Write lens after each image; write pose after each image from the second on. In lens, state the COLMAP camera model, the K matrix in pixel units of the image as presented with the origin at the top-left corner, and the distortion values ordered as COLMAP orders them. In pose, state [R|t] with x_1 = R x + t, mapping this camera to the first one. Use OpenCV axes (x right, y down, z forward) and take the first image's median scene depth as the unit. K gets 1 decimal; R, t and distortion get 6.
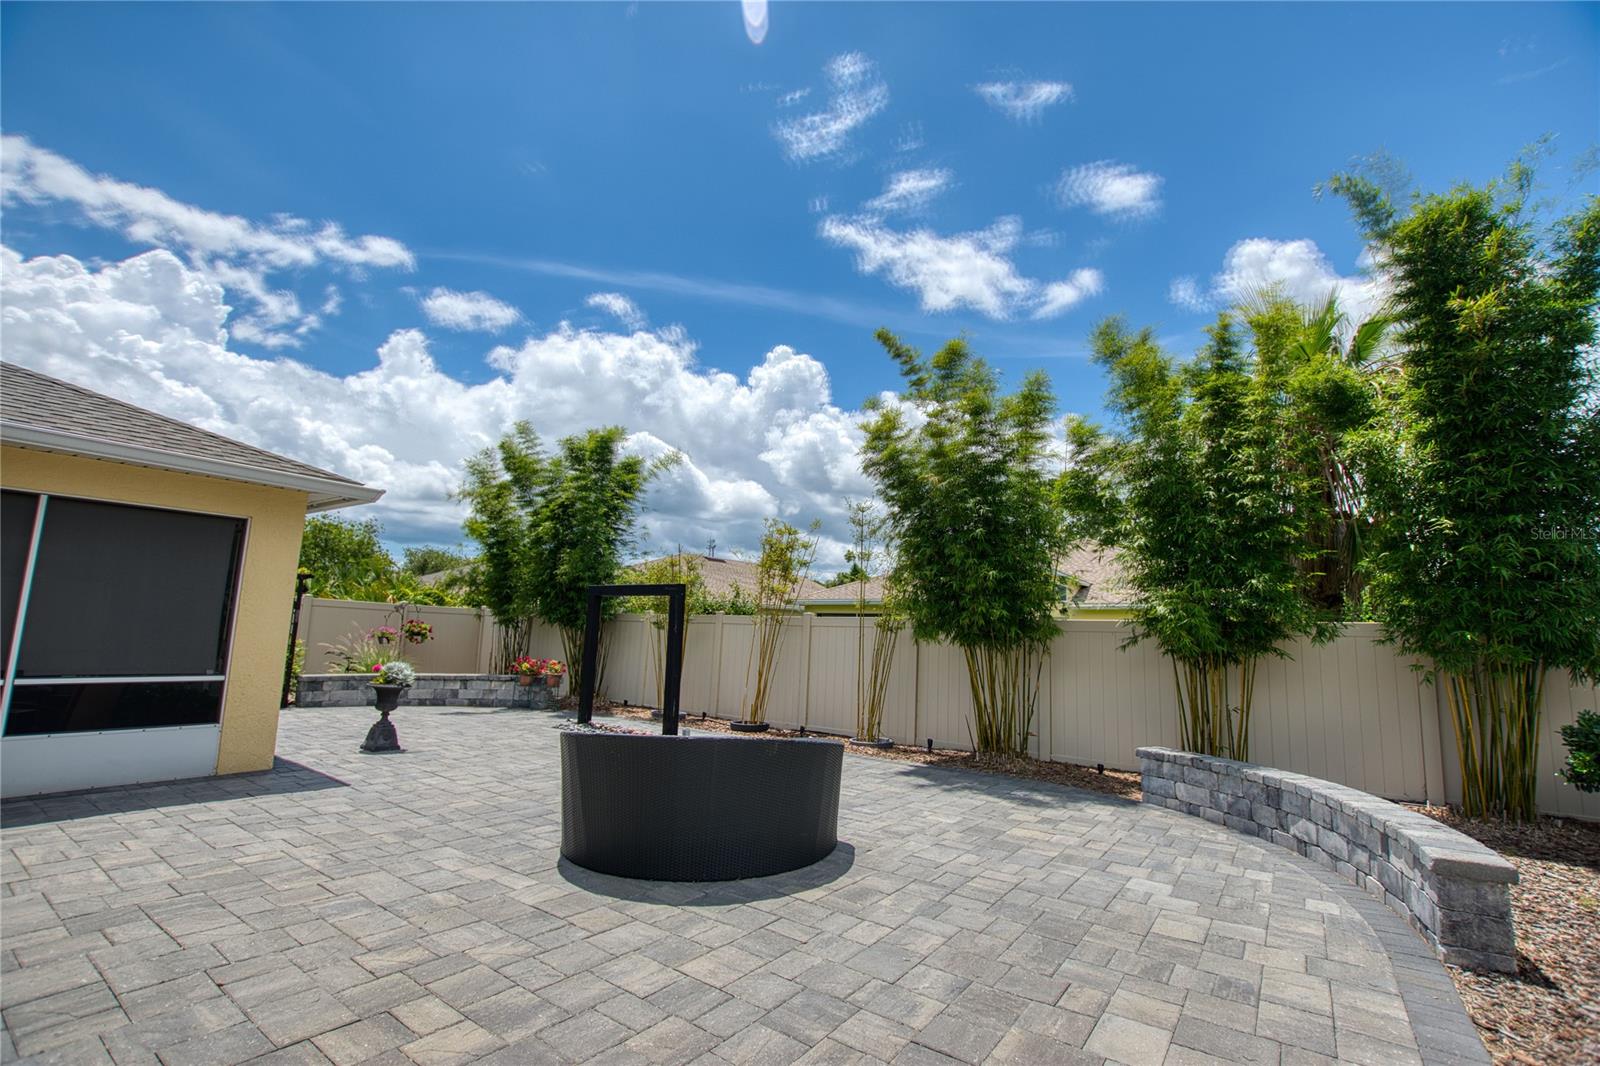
lens RADIAL K [[708.5, 0, 800.7], [0, 708.5, 527.1], [0, 0, 1]] dist [-0.022064, 0.000585]
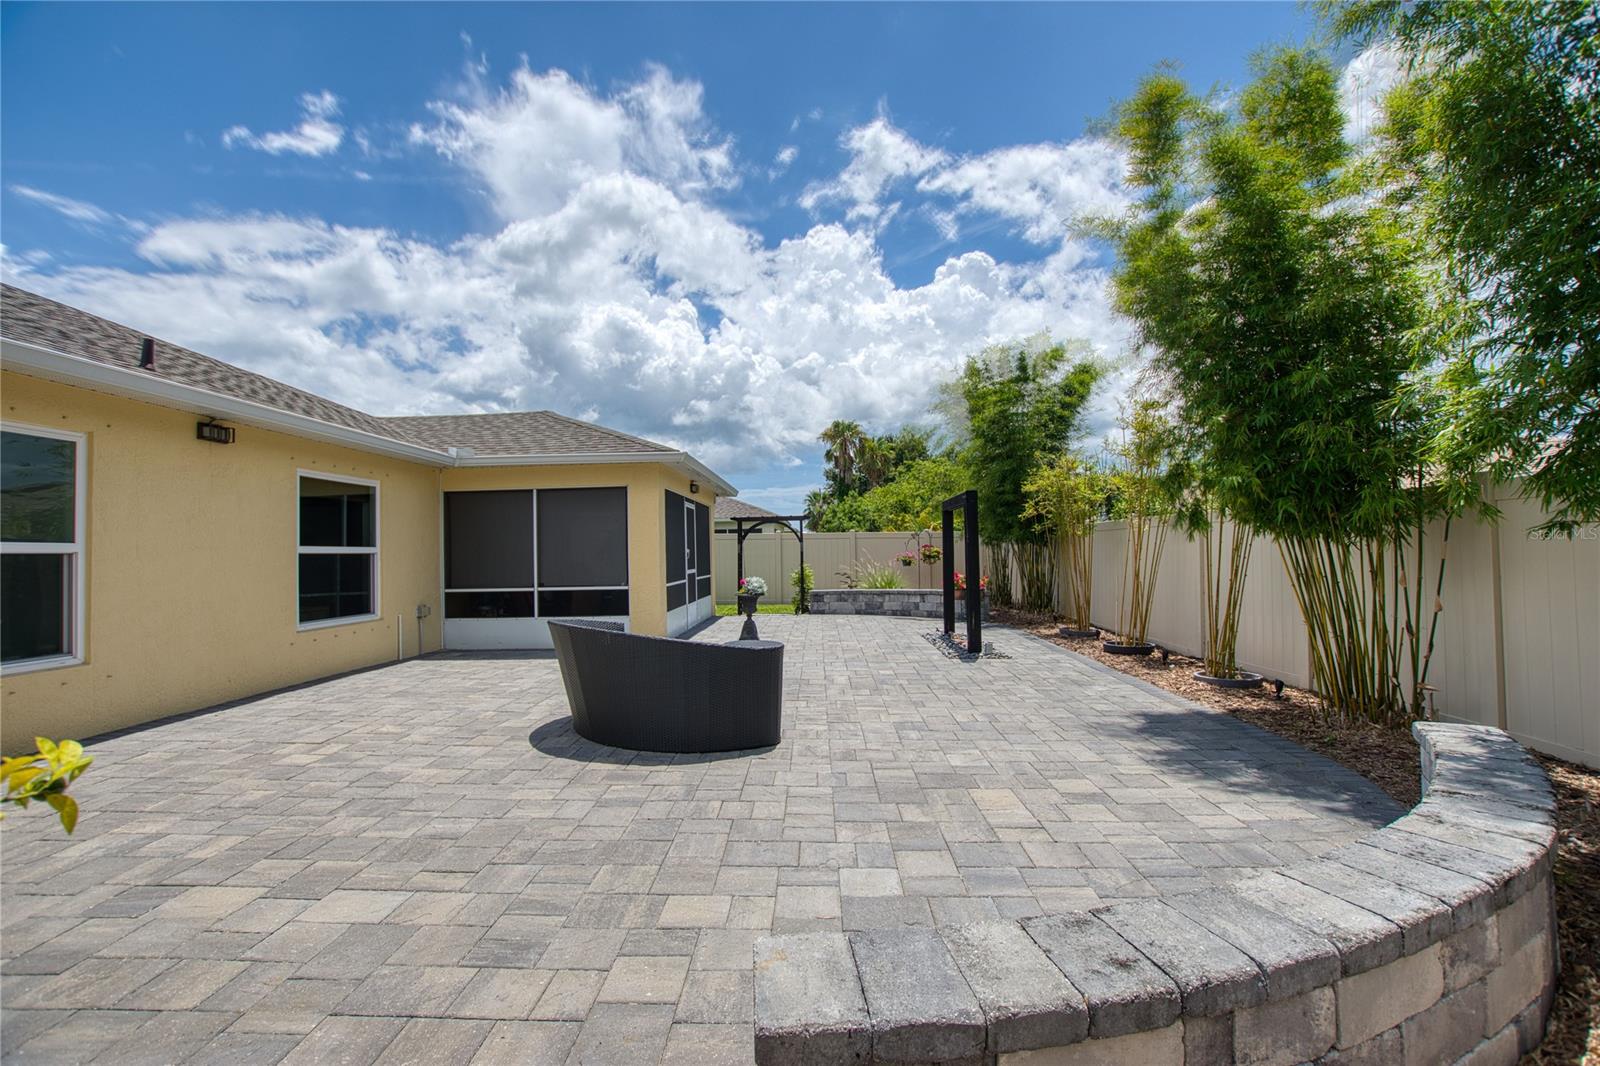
lens RADIAL K [[708.5, 0, 800.7], [0, 708.5, 527.1], [0, 0, 1]] dist [-0.022064, 0.000585]
pose [[0.548671, -0.074485, -0.832713, 1.041768], [0.162326, 0.986560, 0.018709, 0.159110], [0.820128, -0.145436, 0.553388, 0.625921]]
